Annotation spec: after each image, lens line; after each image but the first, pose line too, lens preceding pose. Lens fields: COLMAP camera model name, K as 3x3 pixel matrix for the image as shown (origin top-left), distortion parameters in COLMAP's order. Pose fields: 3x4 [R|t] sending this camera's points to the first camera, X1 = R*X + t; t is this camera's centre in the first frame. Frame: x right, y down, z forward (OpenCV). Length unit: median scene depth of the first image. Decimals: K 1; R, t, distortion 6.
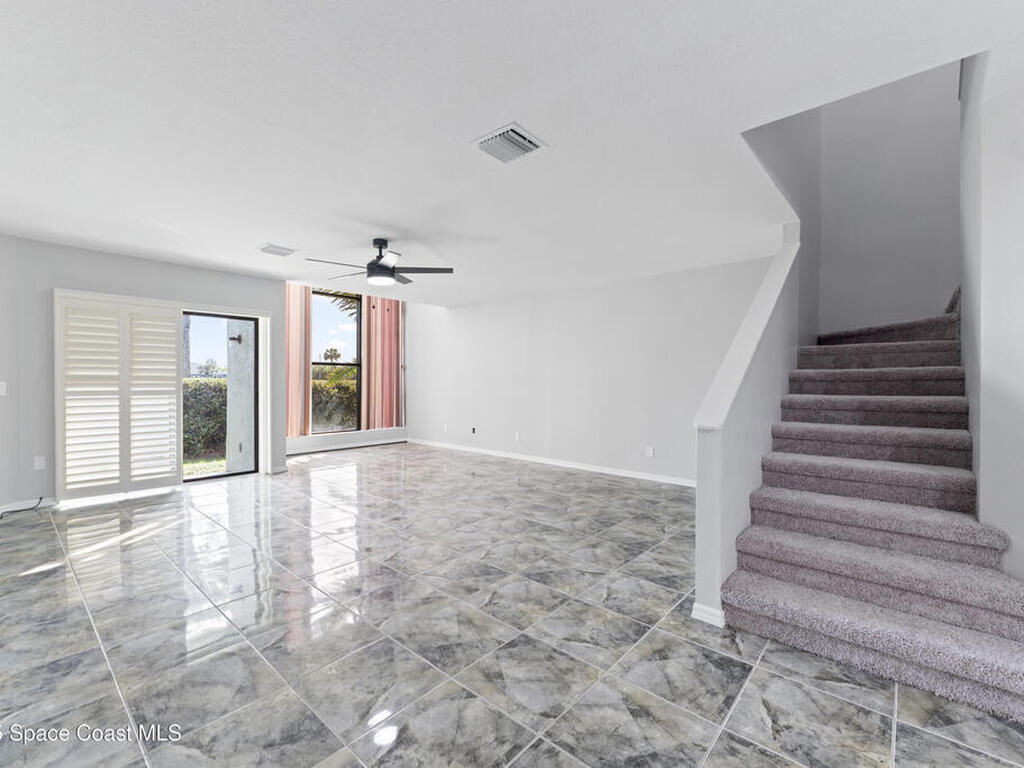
lens RADIAL K [[463.2, 0, 514.1], [0, 463.2, 386.7], [0, 0, 1]] dist [-0.003568, -0.001344]
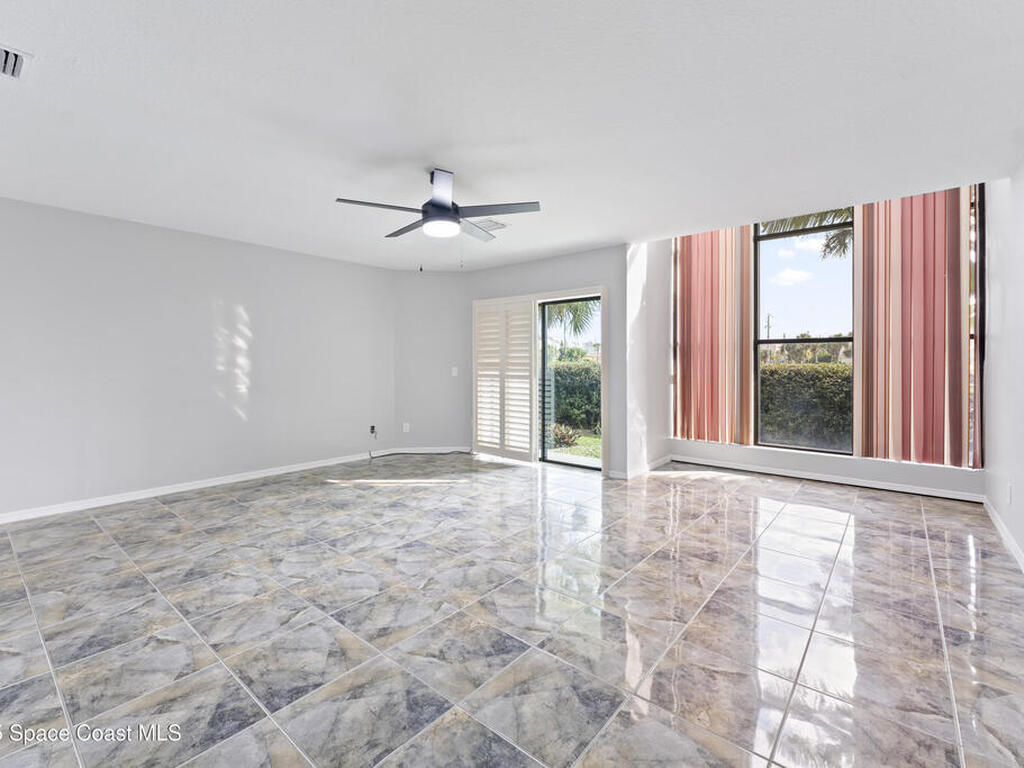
lens RADIAL K [[463.2, 0, 506.5], [0, 463.2, 365.0], [0, 0, 1]] dist [-0.003568, -0.001344]
pose [[0.015206, -0.001461, -0.999883, 0.433636], [-0.015170, 0.999884, -0.001691, -0.016523], [0.999769, 0.015193, 0.015182, 1.086379]]
